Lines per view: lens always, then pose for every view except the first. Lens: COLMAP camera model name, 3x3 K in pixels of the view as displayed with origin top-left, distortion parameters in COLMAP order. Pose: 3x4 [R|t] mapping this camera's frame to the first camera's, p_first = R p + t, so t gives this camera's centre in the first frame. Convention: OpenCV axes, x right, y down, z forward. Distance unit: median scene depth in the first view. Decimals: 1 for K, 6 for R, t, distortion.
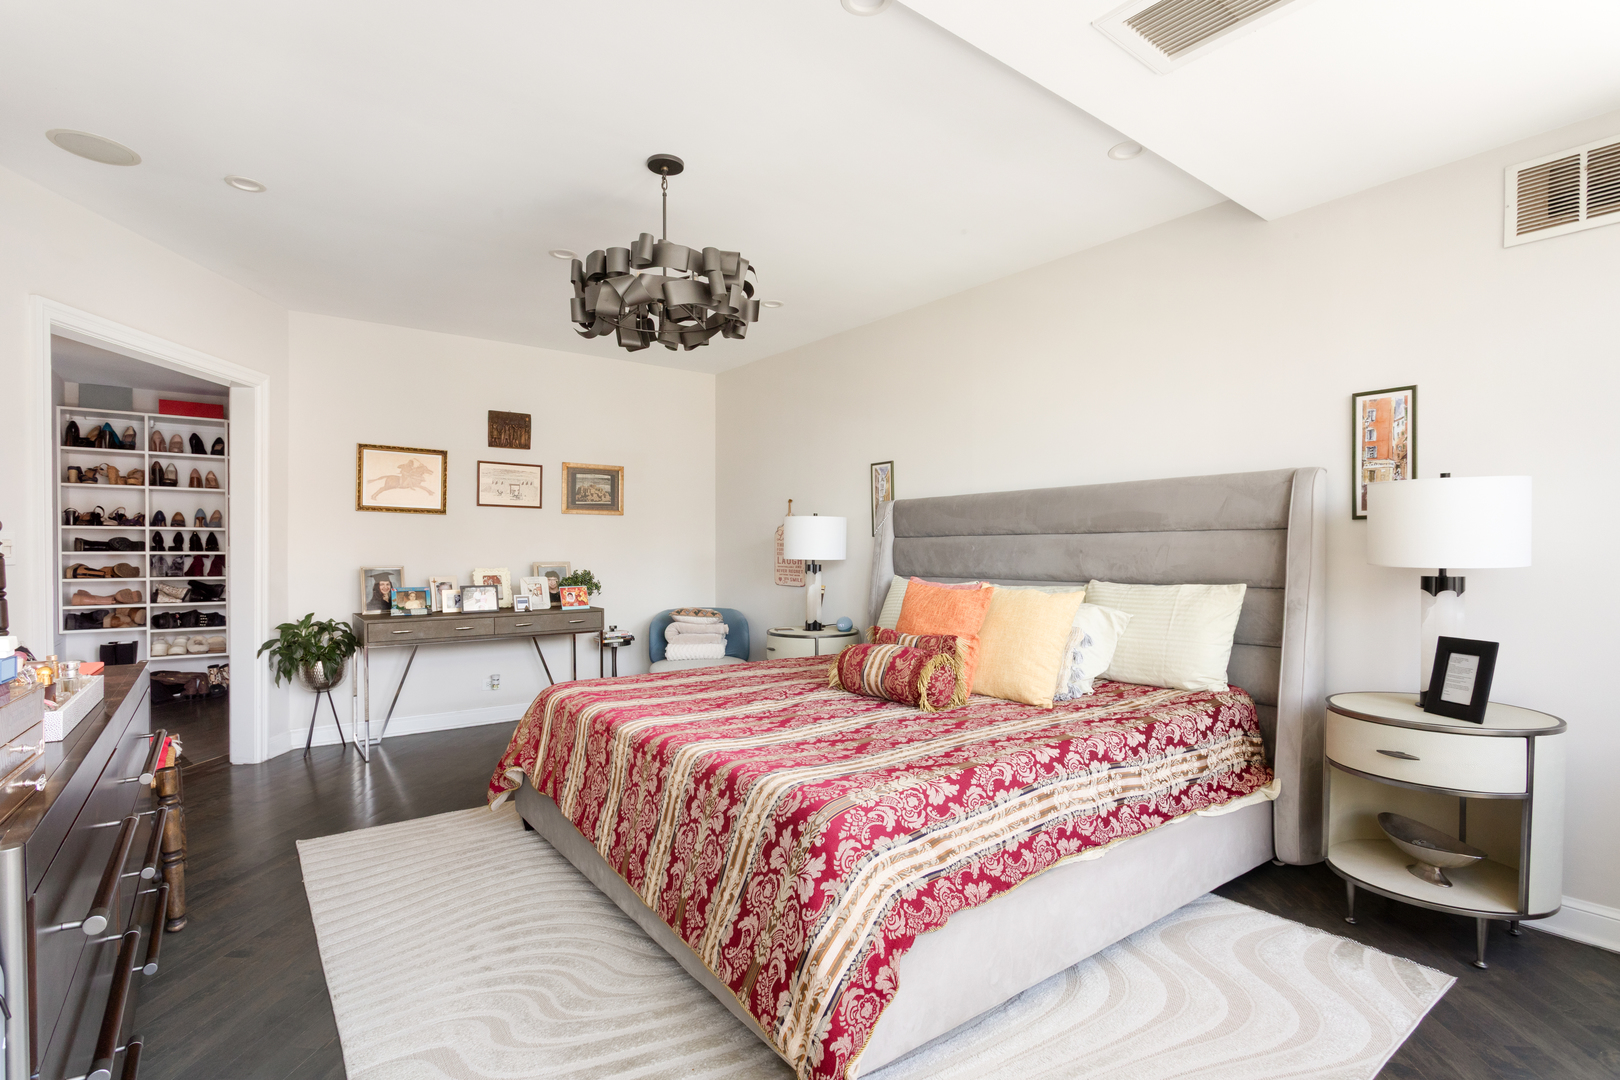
lens RADIAL K [[764.9, 0, 813.5], [0, 764.9, 565.1], [0, 0, 1]] dist [-0.002035, -0.000133]
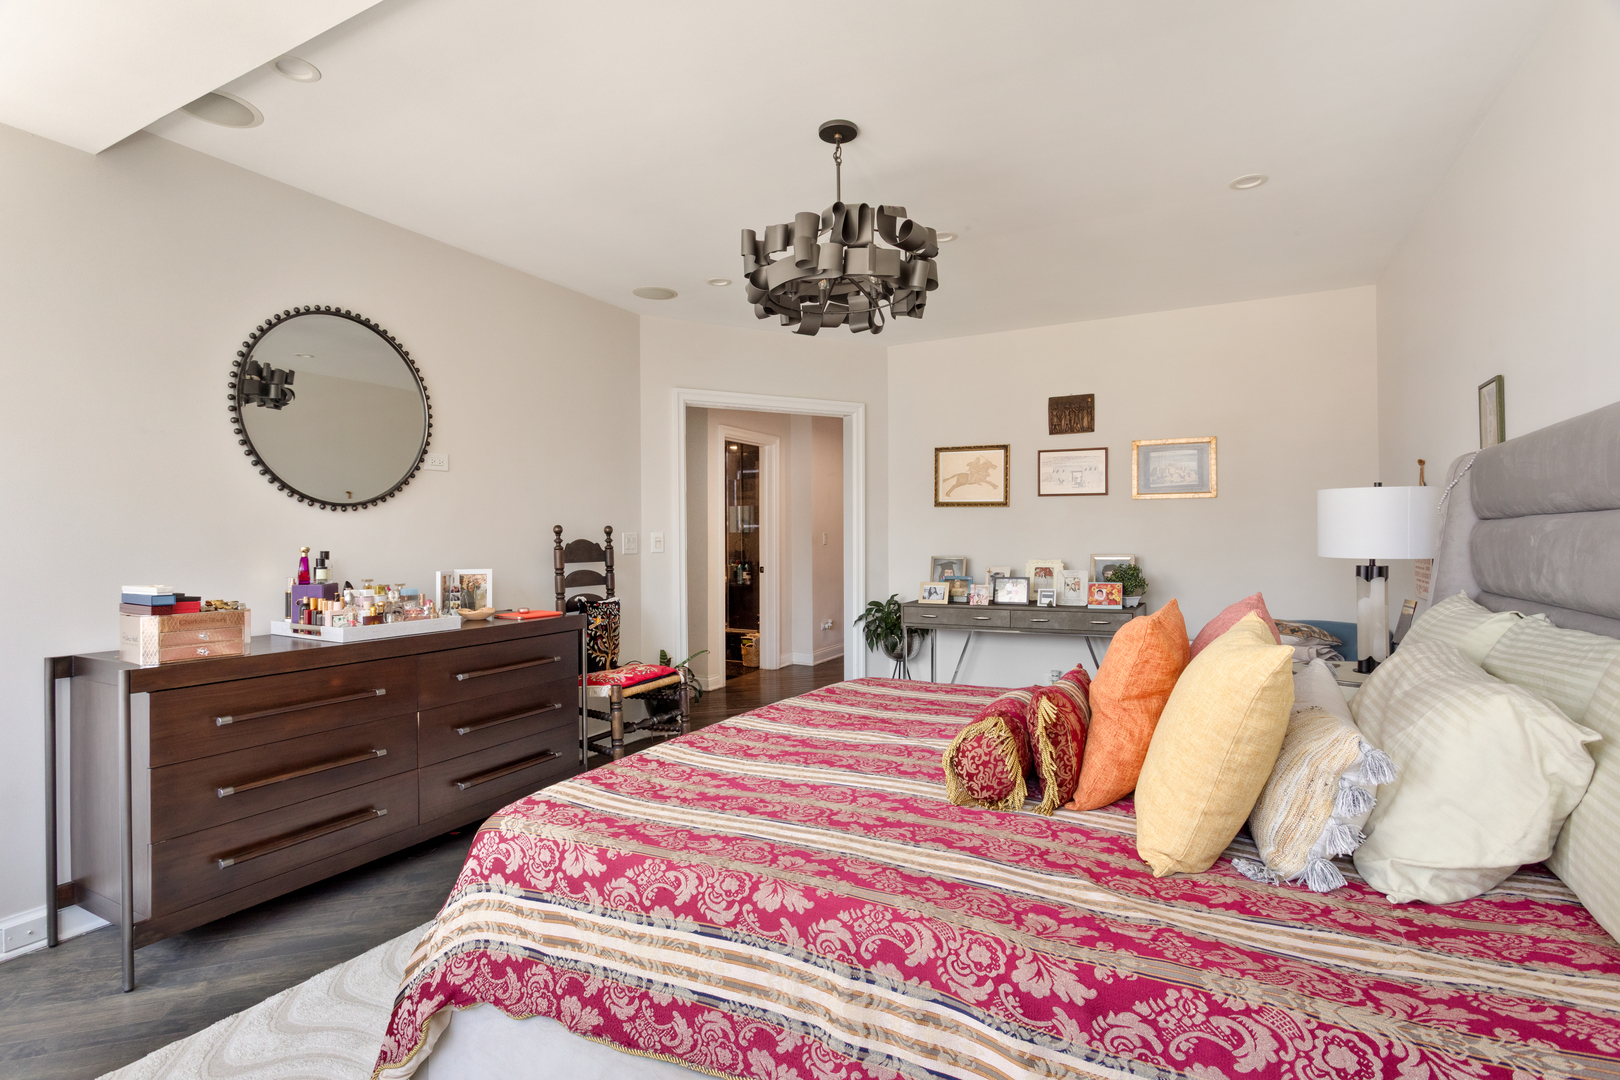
lens RADIAL K [[781.8, 0, 810.0], [0, 781.8, 540.0], [0, 0, 1]] dist [-0.003932, -0.000197]
pose [[0.422633, 0.001330, -0.906300, 0.814172], [-0.014876, 0.999874, -0.005470, -0.026409], [0.906179, 0.015794, 0.422600, 0.716671]]
